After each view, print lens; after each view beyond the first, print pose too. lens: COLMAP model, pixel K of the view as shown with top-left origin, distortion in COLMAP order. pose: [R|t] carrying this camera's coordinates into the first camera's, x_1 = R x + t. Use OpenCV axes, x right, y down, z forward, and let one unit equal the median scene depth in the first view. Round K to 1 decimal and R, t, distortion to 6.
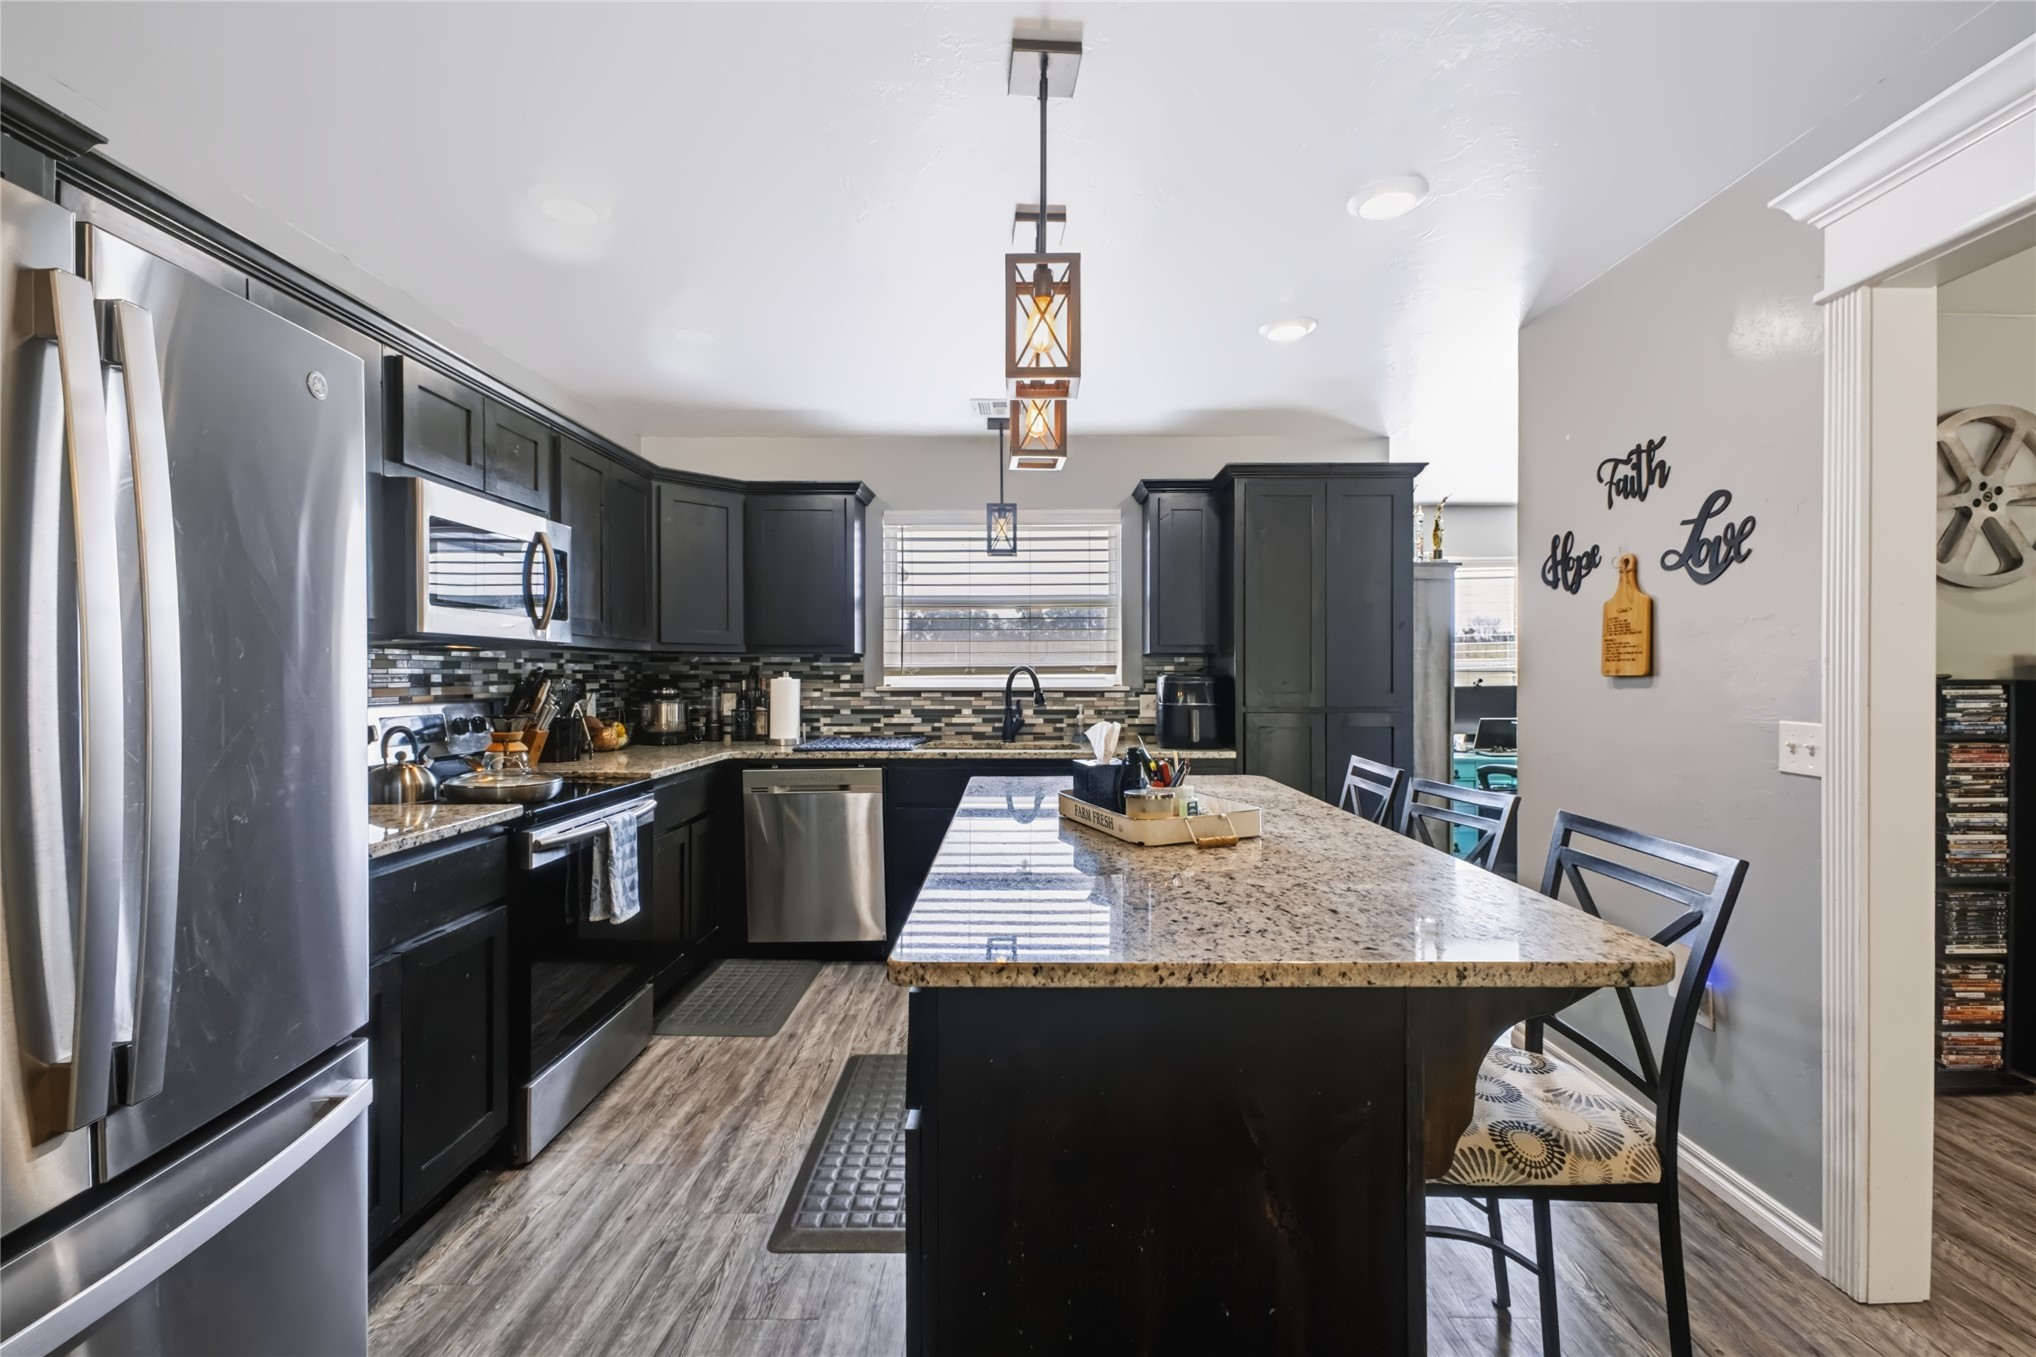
lens RADIAL K [[893.2, 0, 1016.1], [0, 893.2, 667.7], [0, 0, 1]] dist [0.002270, -0.000686]
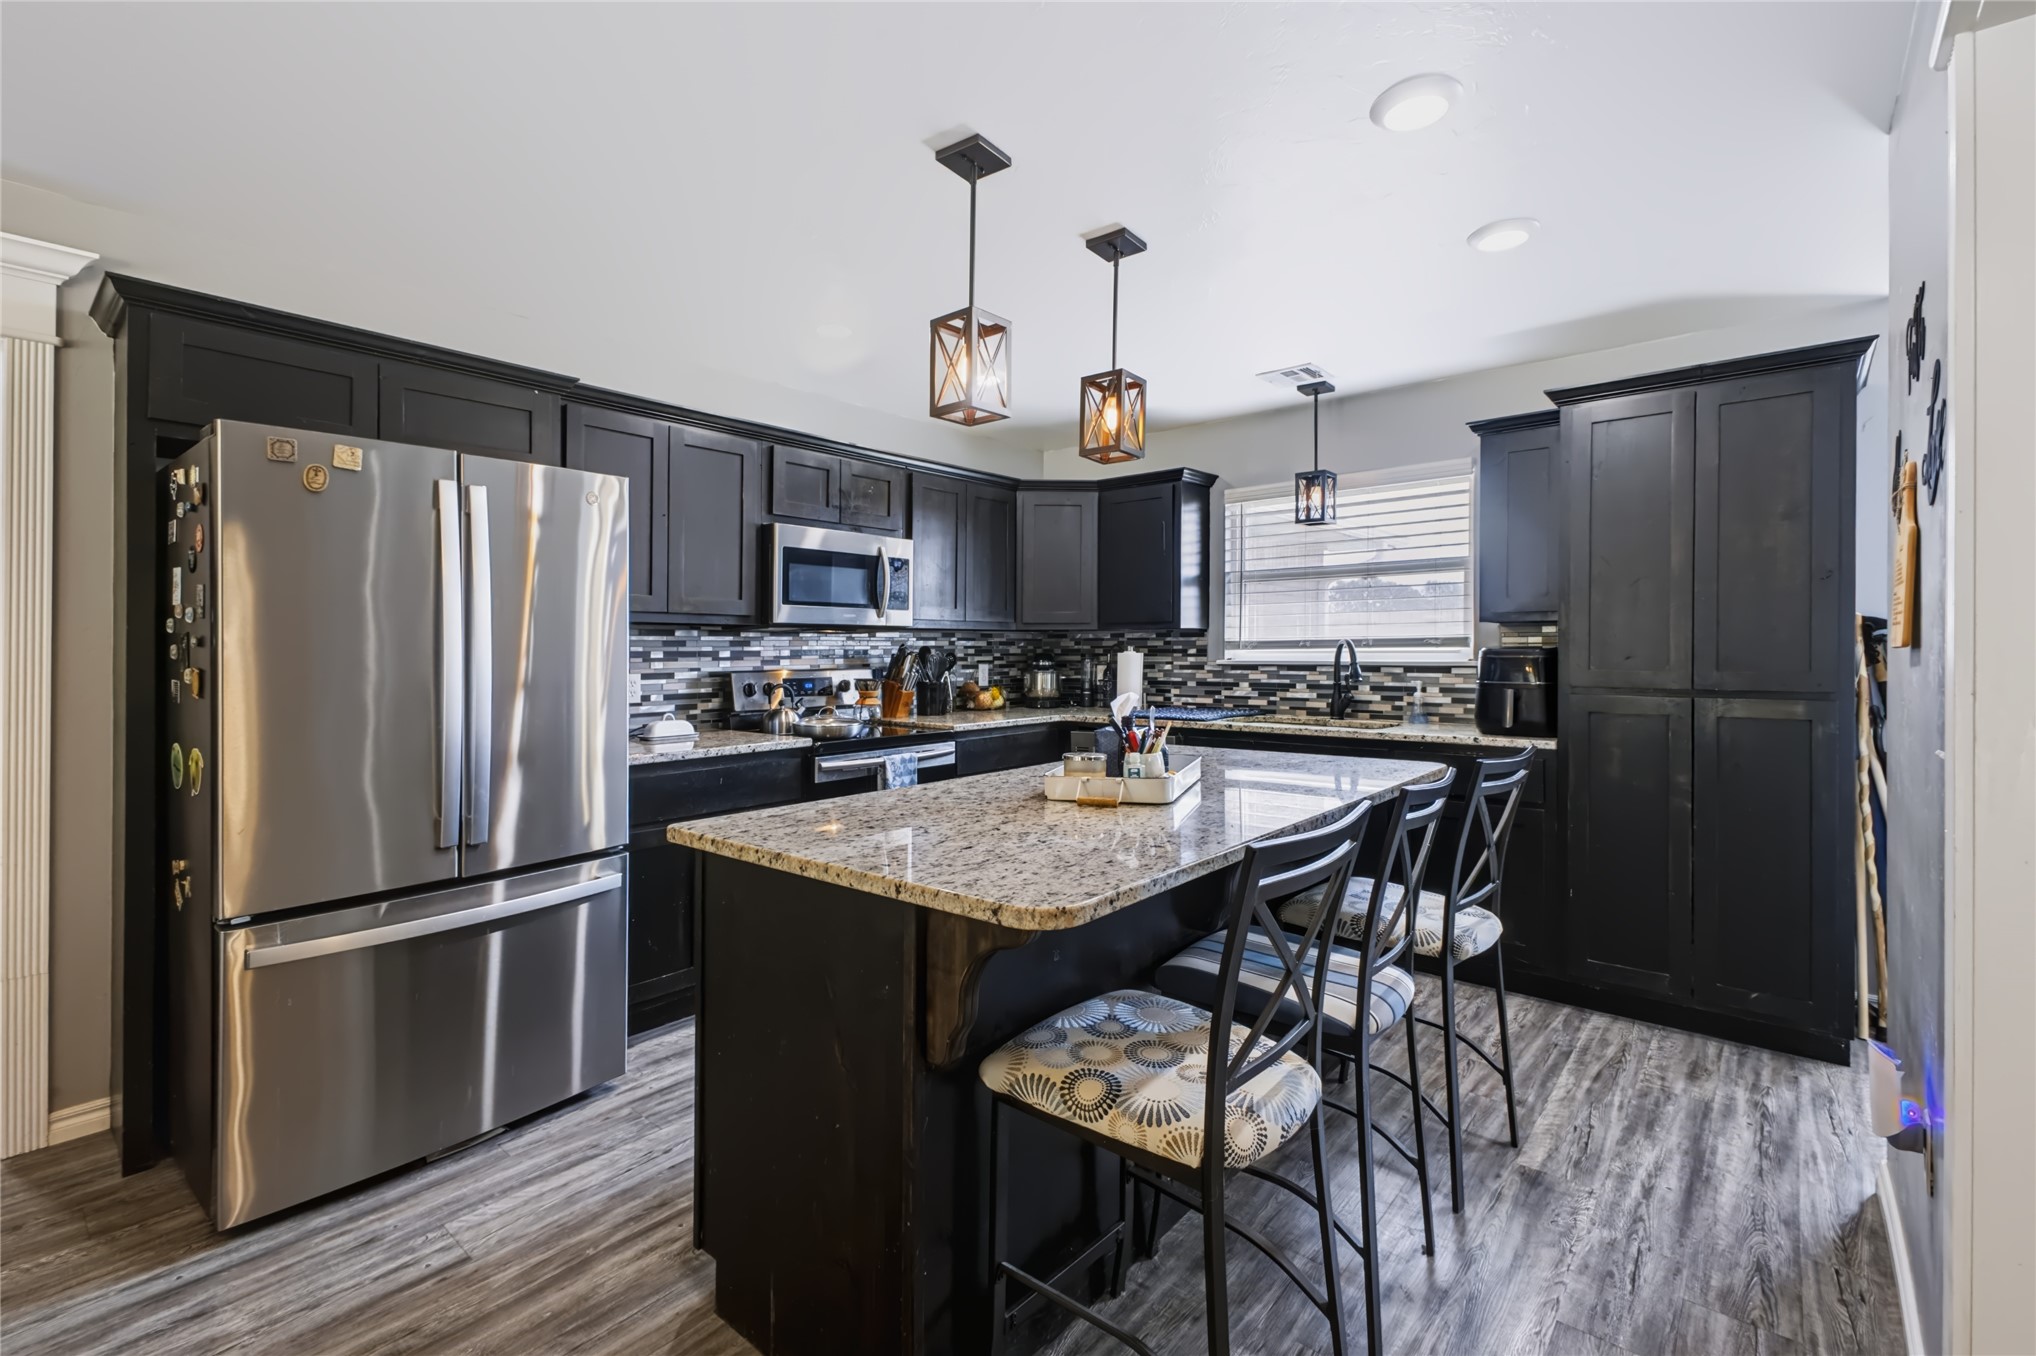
lens RADIAL K [[922.0, 0, 1009.4], [0, 922.0, 614.4], [0, 0, 1]] dist [-0.000384, -0.000121]
pose [[0.757436, -0.027728, -0.652320, 0.397790], [0.008779, 0.999440, -0.032289, 0.000782], [0.652850, 0.018731, 0.757255, 0.033429]]
